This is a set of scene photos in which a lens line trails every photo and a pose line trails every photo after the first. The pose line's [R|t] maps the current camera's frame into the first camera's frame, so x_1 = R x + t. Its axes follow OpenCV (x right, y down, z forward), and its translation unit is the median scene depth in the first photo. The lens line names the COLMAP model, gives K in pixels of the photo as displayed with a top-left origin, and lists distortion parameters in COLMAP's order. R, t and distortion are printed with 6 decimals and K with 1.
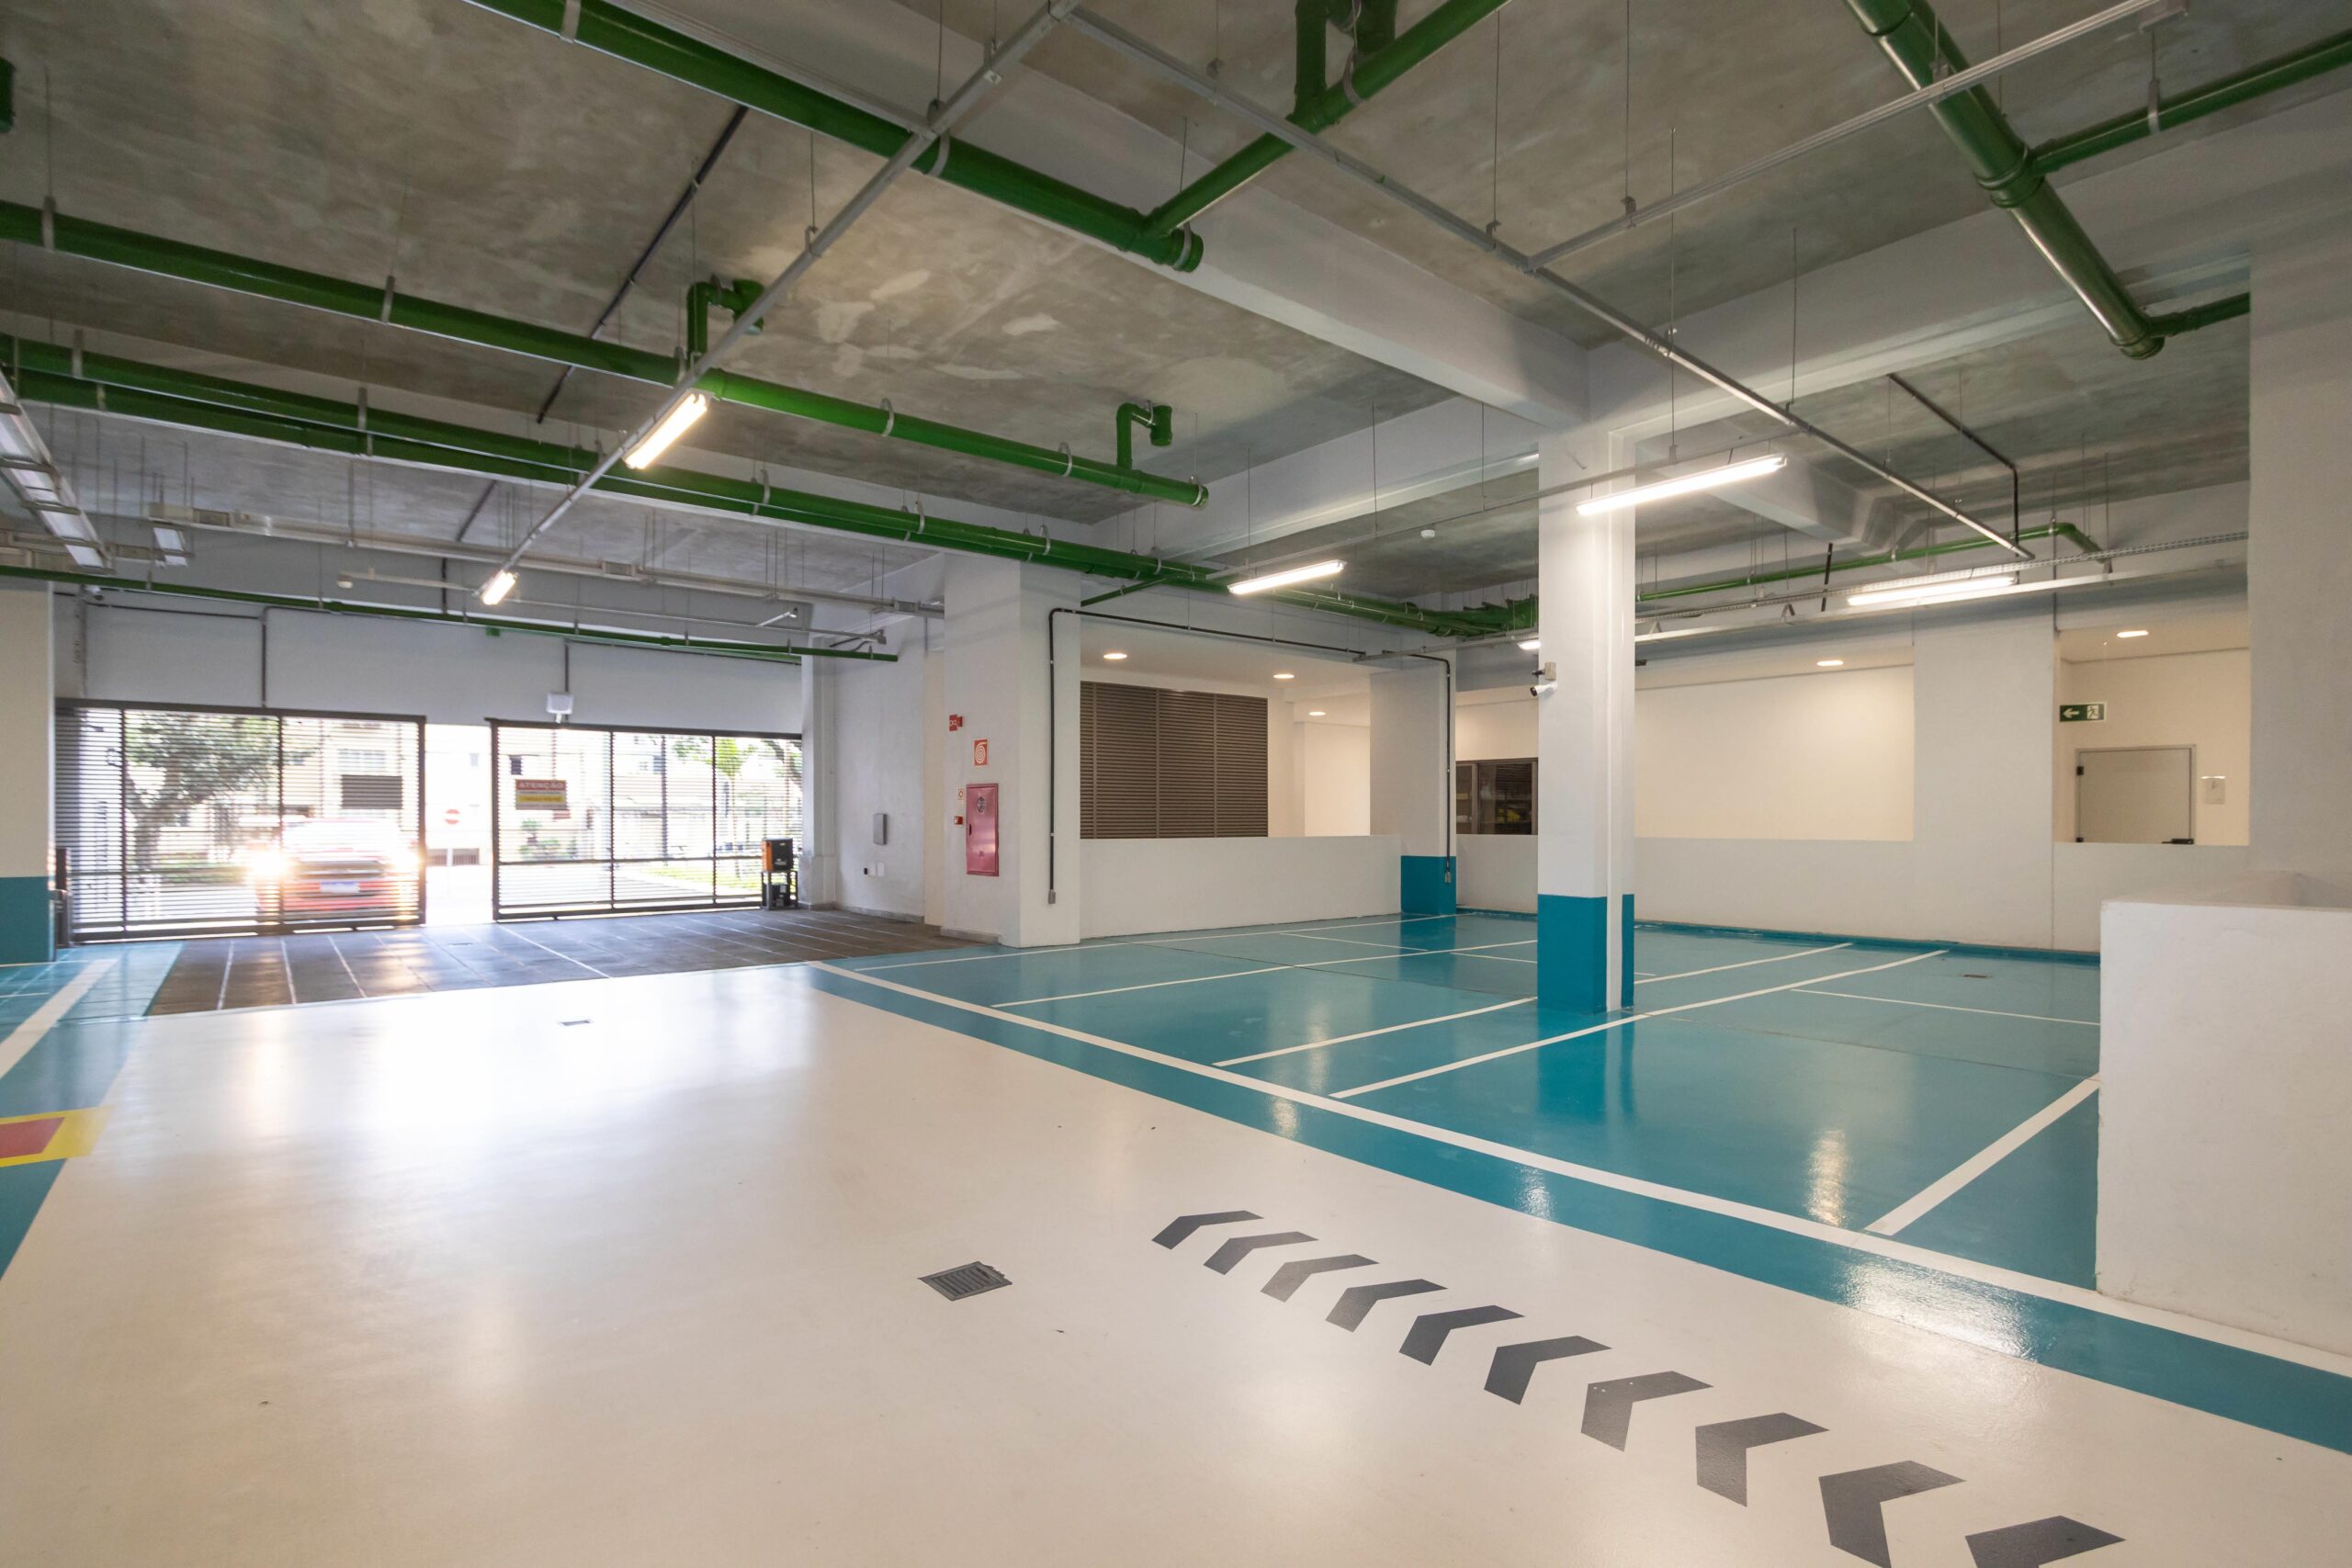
lens RADIAL K [[1100.5, 0, 1196.8], [0, 1100.5, 824.1], [0, 0, 1]] dist [-0.014791, 0.000829]
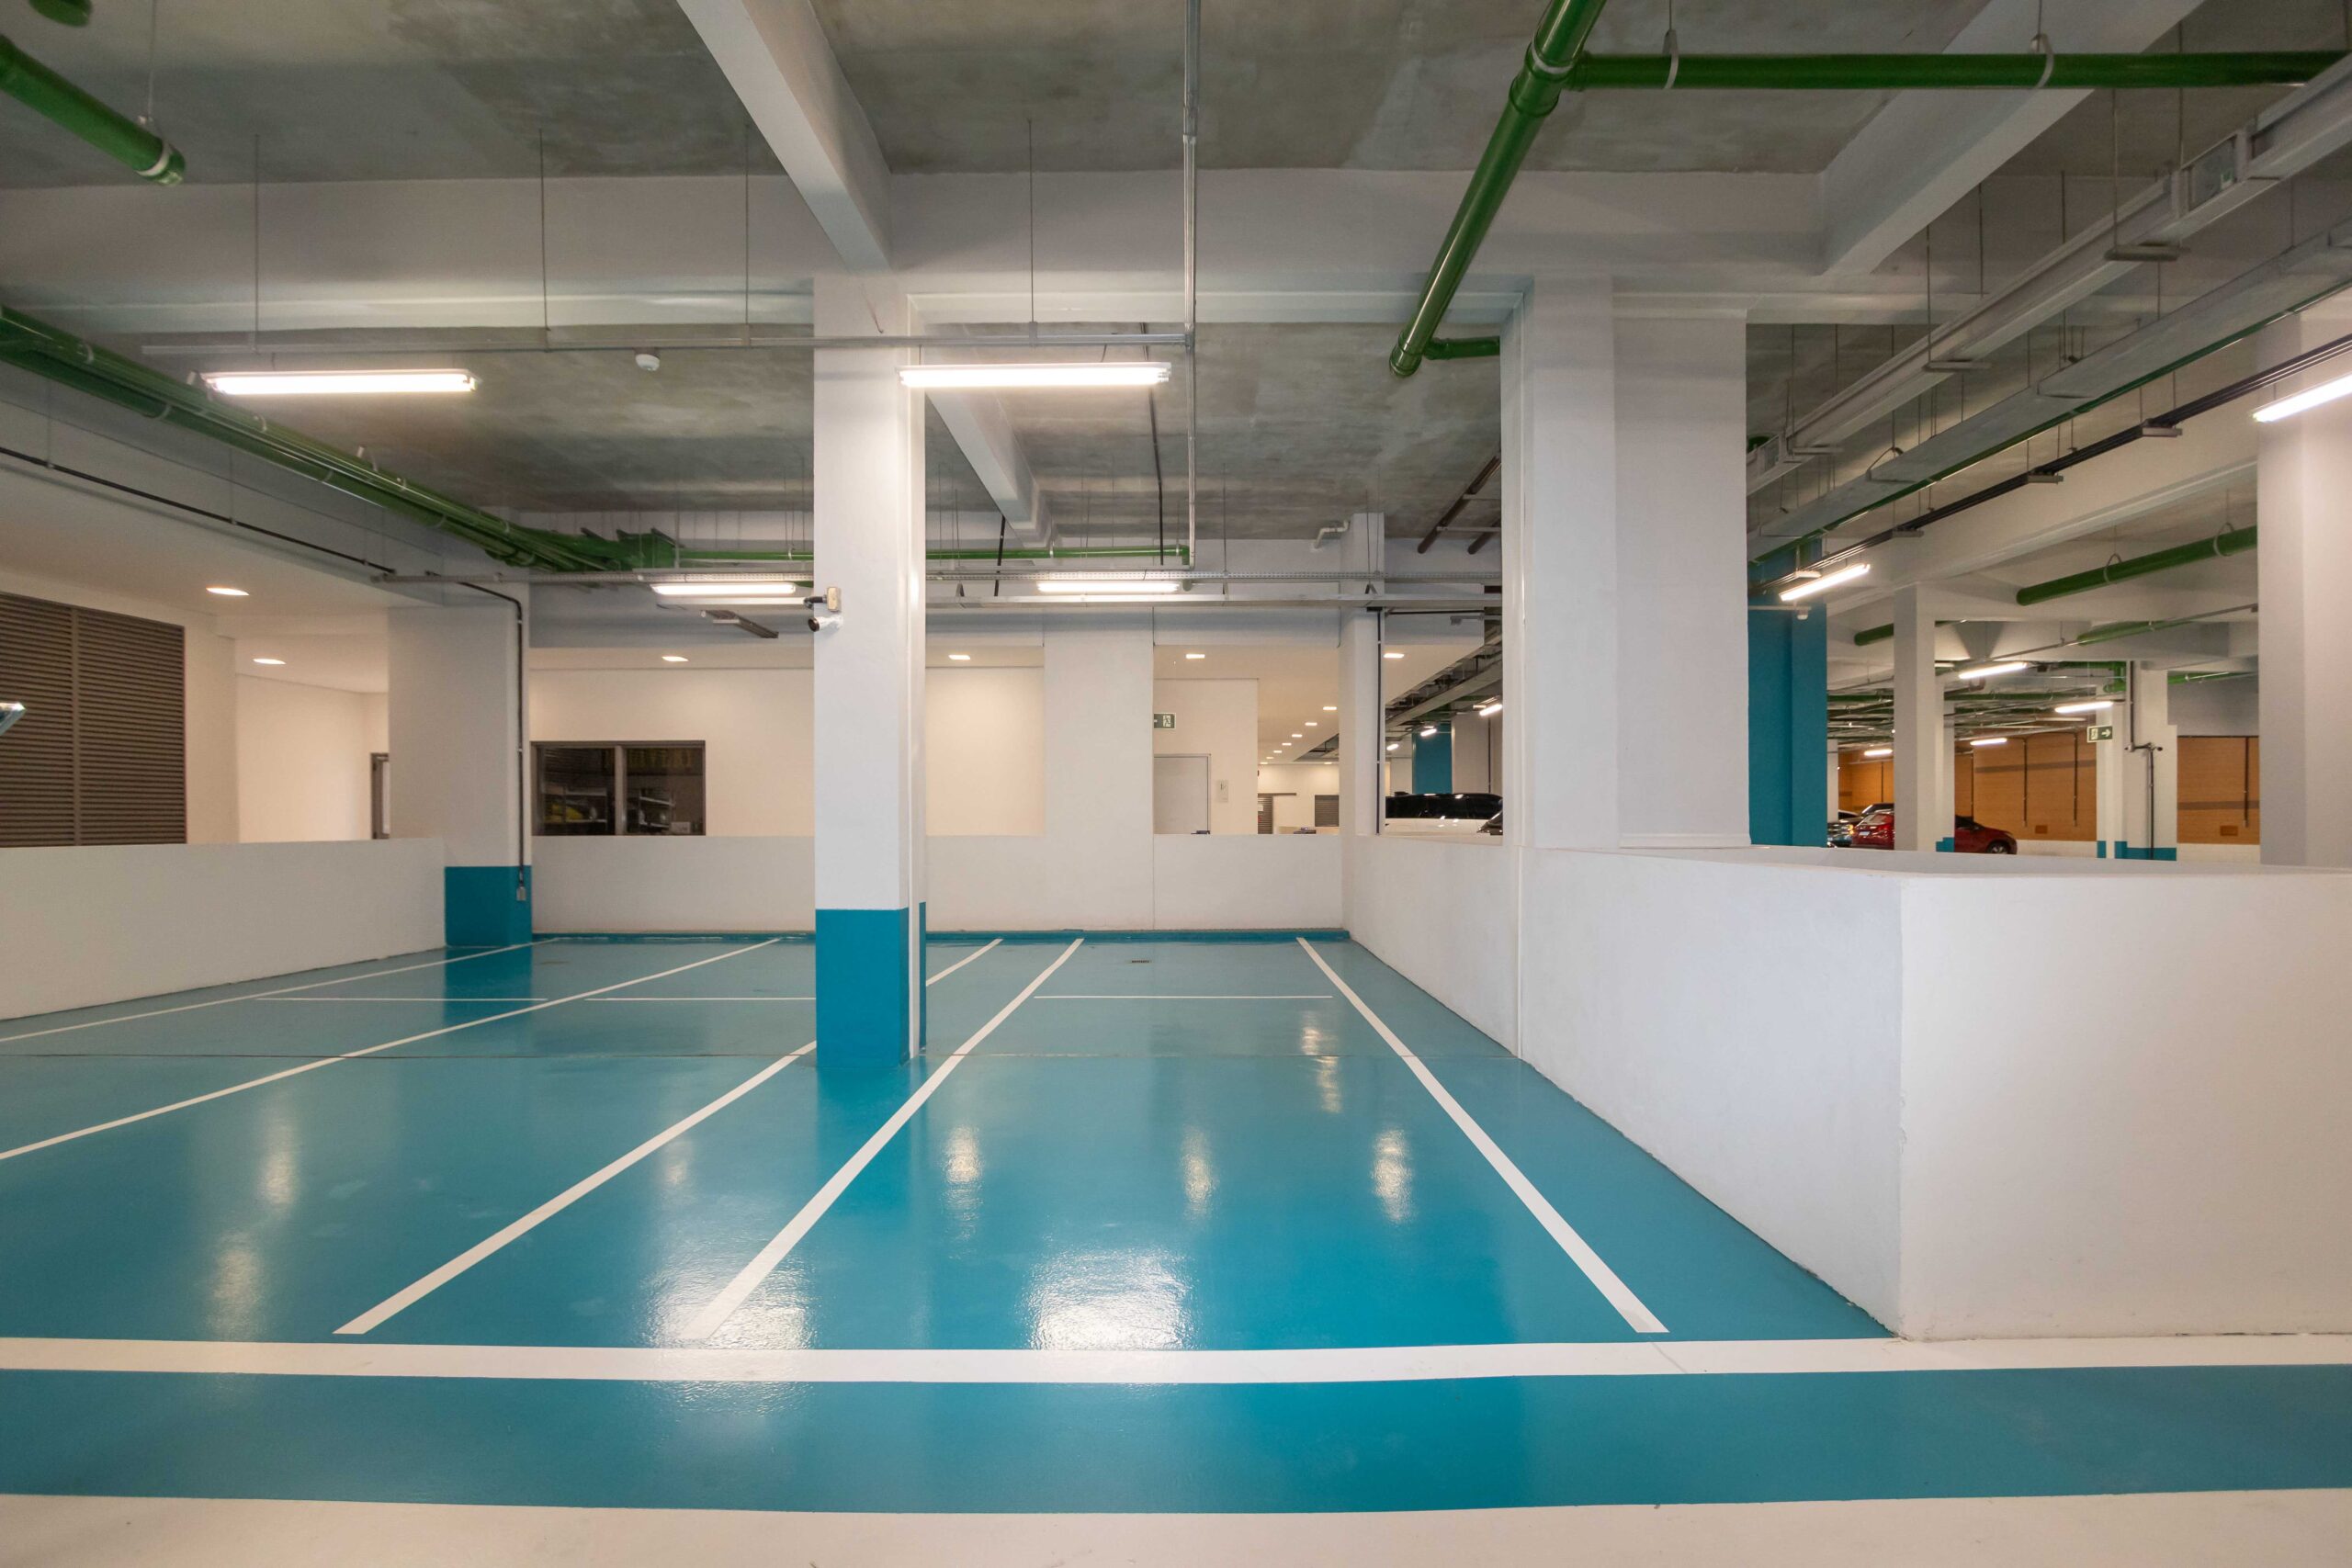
lens RADIAL K [[1100.5, 0, 1196.8], [0, 1100.5, 824.1], [0, 0, 1]] dist [-0.014791, 0.000829]
pose [[0.649323, -0.007330, 0.760477, -0.041207], [0.010652, 0.999943, 0.000544, 0.006258], [-0.760438, 0.007748, 0.649364, 0.193697]]
